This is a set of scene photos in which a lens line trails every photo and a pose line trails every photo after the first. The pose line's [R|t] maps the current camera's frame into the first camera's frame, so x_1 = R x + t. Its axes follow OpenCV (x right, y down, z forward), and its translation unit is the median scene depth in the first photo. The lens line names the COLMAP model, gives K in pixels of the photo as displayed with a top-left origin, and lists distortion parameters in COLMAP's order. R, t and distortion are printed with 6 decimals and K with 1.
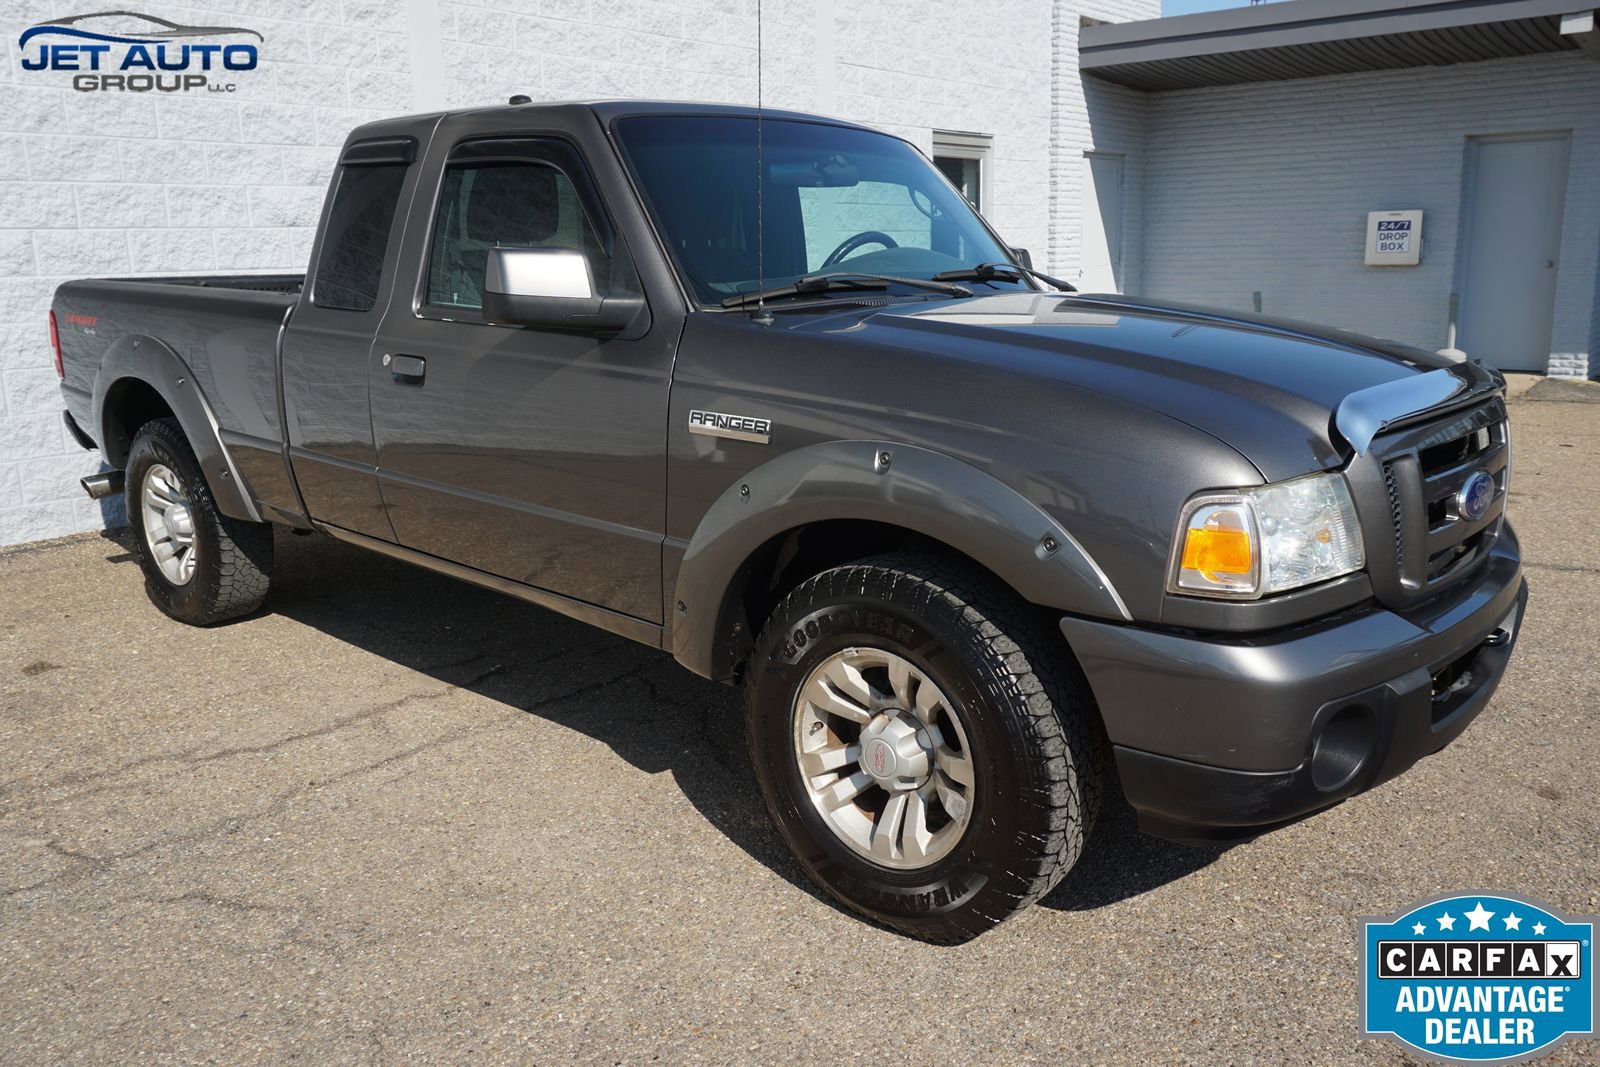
lens RADIAL K [[1261.6, 0, 792.7], [0, 1261.6, 527.2], [0, 0, 1]] dist [-0.020775, 0.016686]
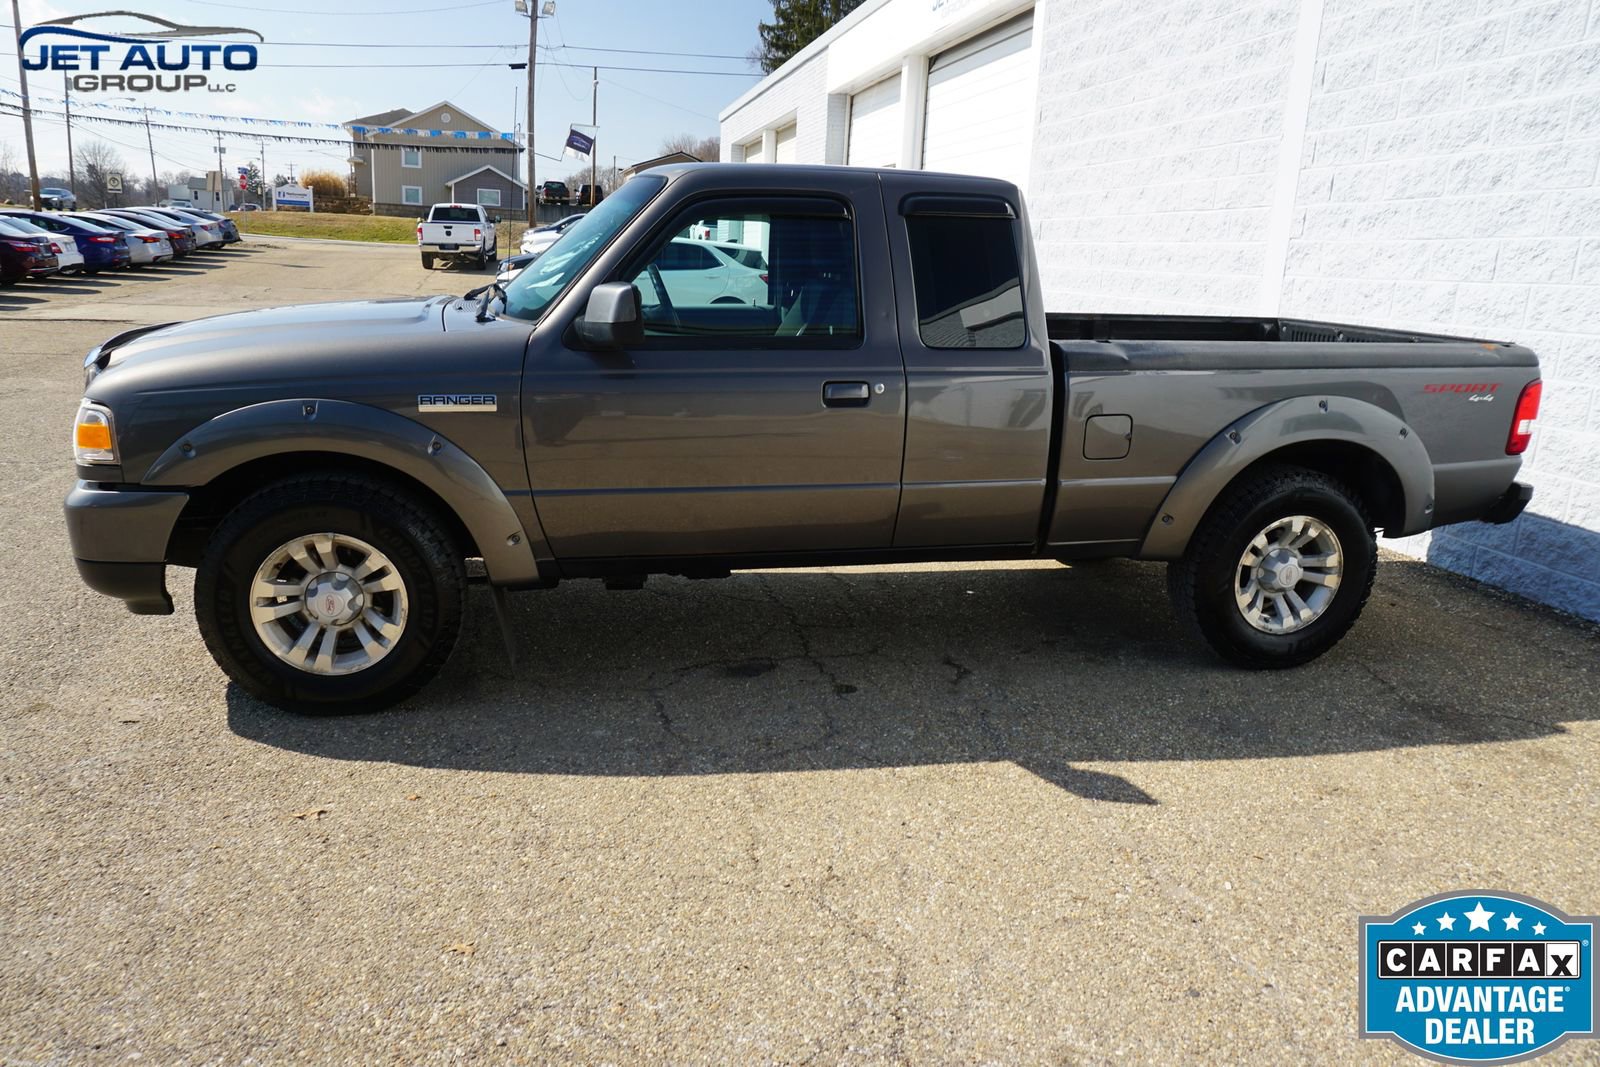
lens RADIAL K [[1059.6, 0, 788.0], [0, 1059.6, 520.3], [0, 0, 1]] dist [-0.036910, 0.023913]
pose [[-0.624504, 0.167728, -0.762799, 0.453194], [-0.208511, 0.905414, 0.369795, -0.241858], [0.752674, 0.389990, -0.530462, 1.025177]]
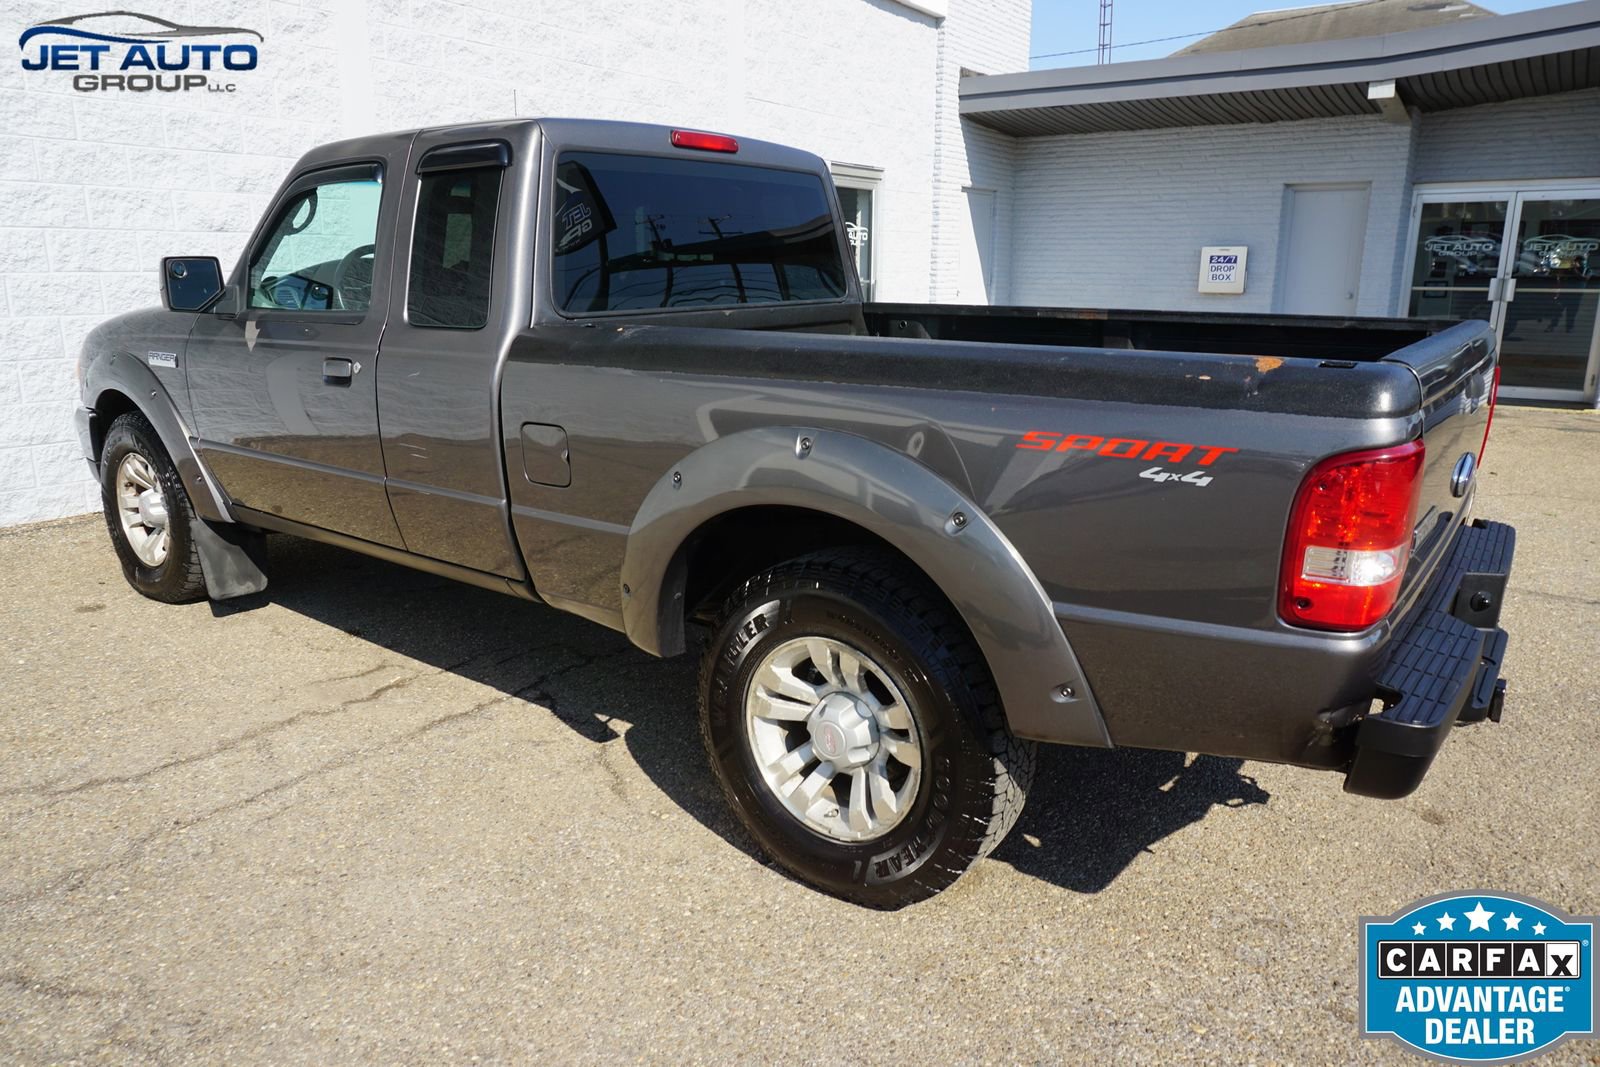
lens RADIAL K [[1059.6, 0, 793.7], [0, 1059.6, 528.3], [0, 0, 1]] dist [-0.036910, 0.023913]
pose [[0.996705, 0.006427, 0.080860, 0.006287], [-0.008425, 0.999667, 0.024388, -0.020283], [-0.080677, -0.024989, 0.996427, 0.098280]]
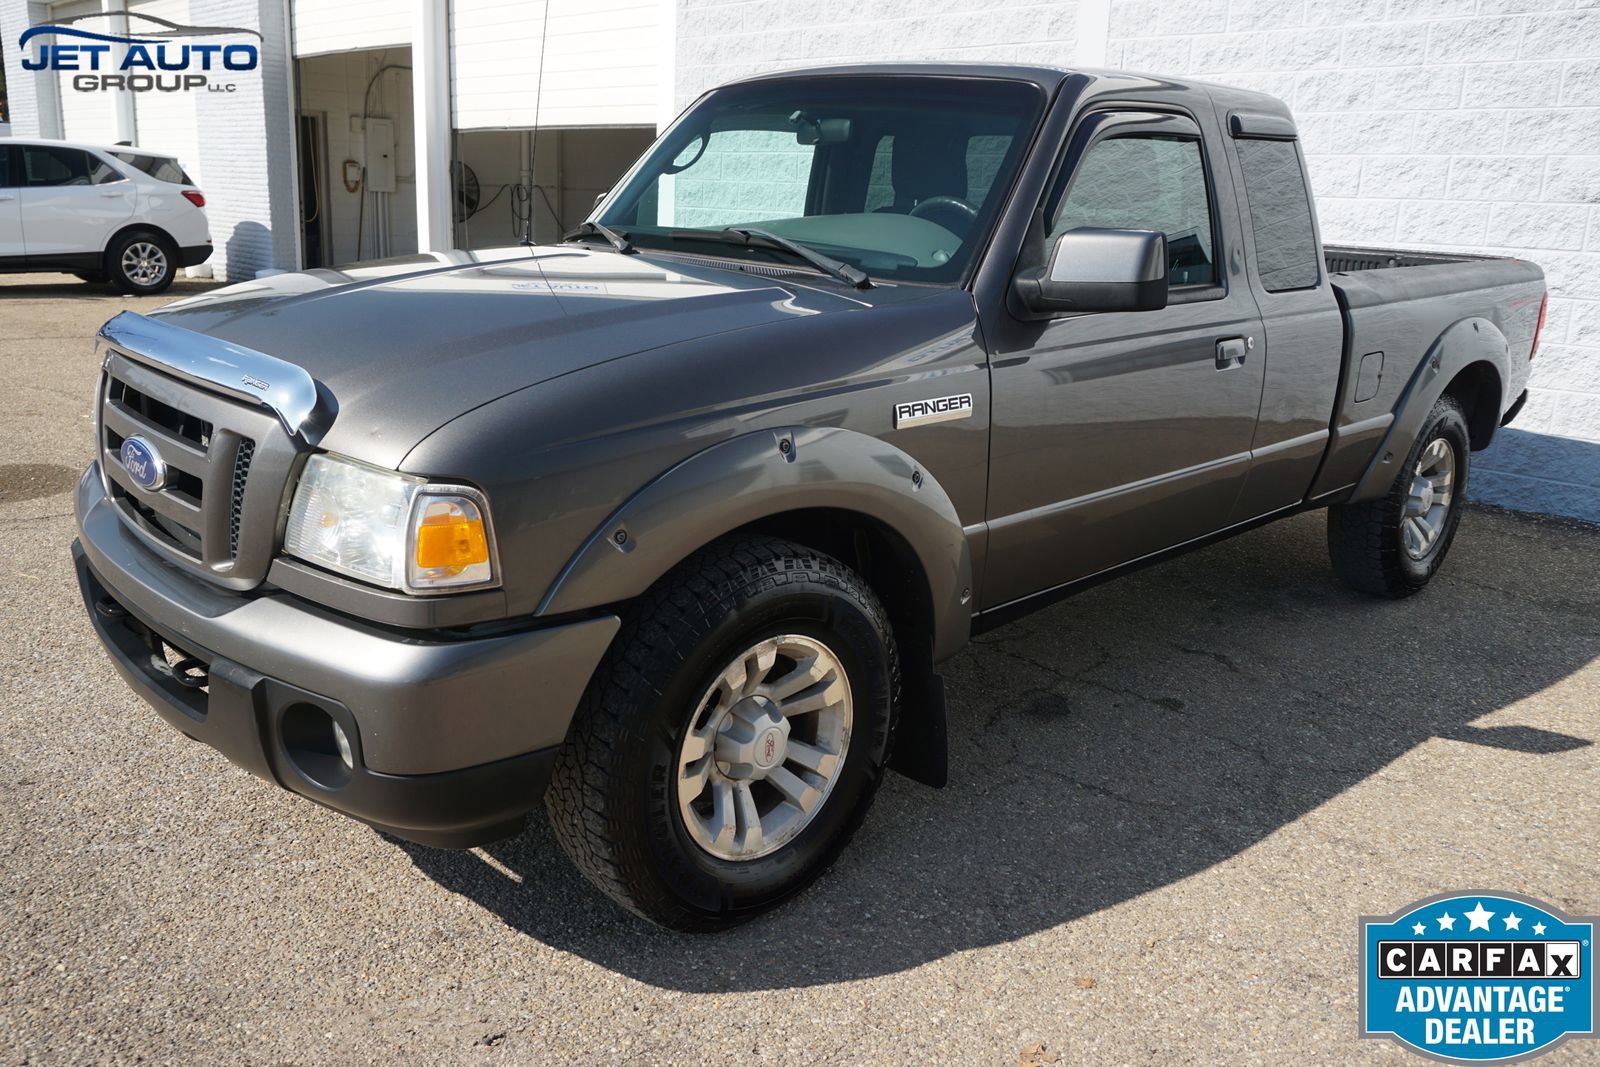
lens RADIAL K [[1261.6, 0, 789.7], [0, 1261.6, 524.3], [0, 0, 1]] dist [-0.020775, 0.016686]
pose [[-0.116782, 0.255559, -0.959714, 0.564290], [-0.251603, 0.927190, 0.277514, -0.144368], [0.960759, 0.273875, -0.043980, 0.610397]]
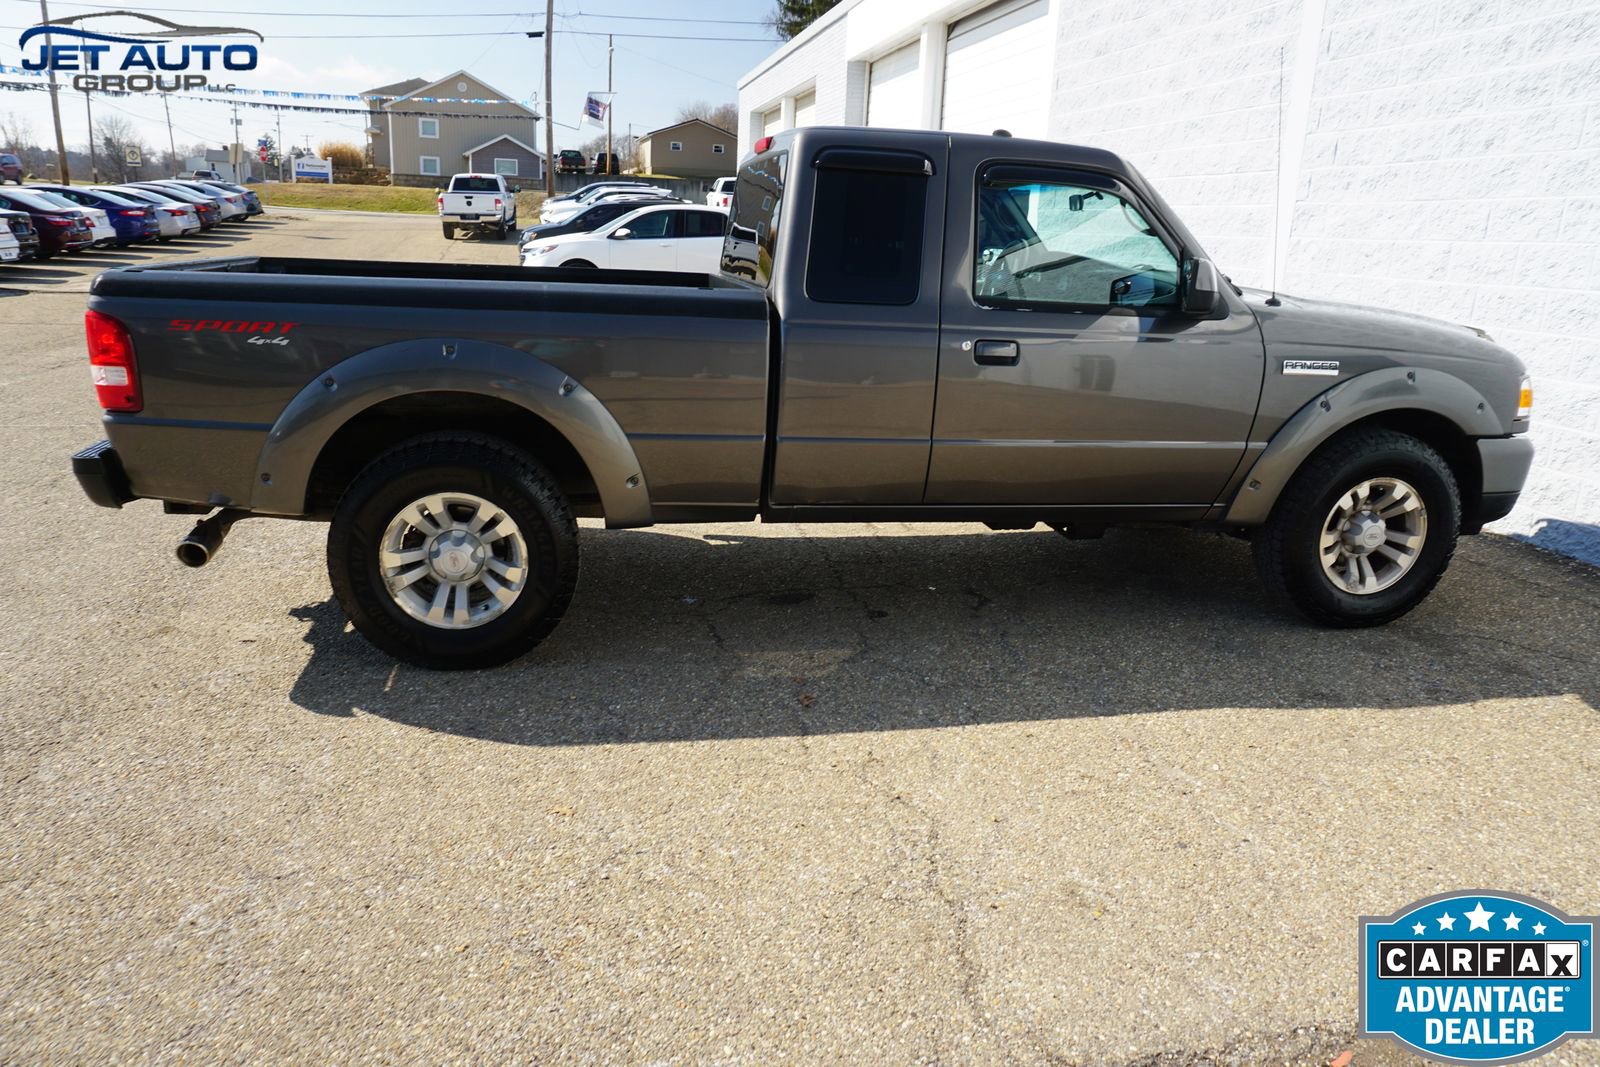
lens RADIAL K [[1059.6, 0, 785.8], [0, 1059.6, 516.8], [0, 0, 1]] dist [-0.036910, 0.023913]
pose [[-0.637316, 0.191009, -0.746555, 0.511635], [-0.196735, 0.896359, 0.397285, -0.248188], [0.745066, 0.400070, -0.533686, 1.055361]]
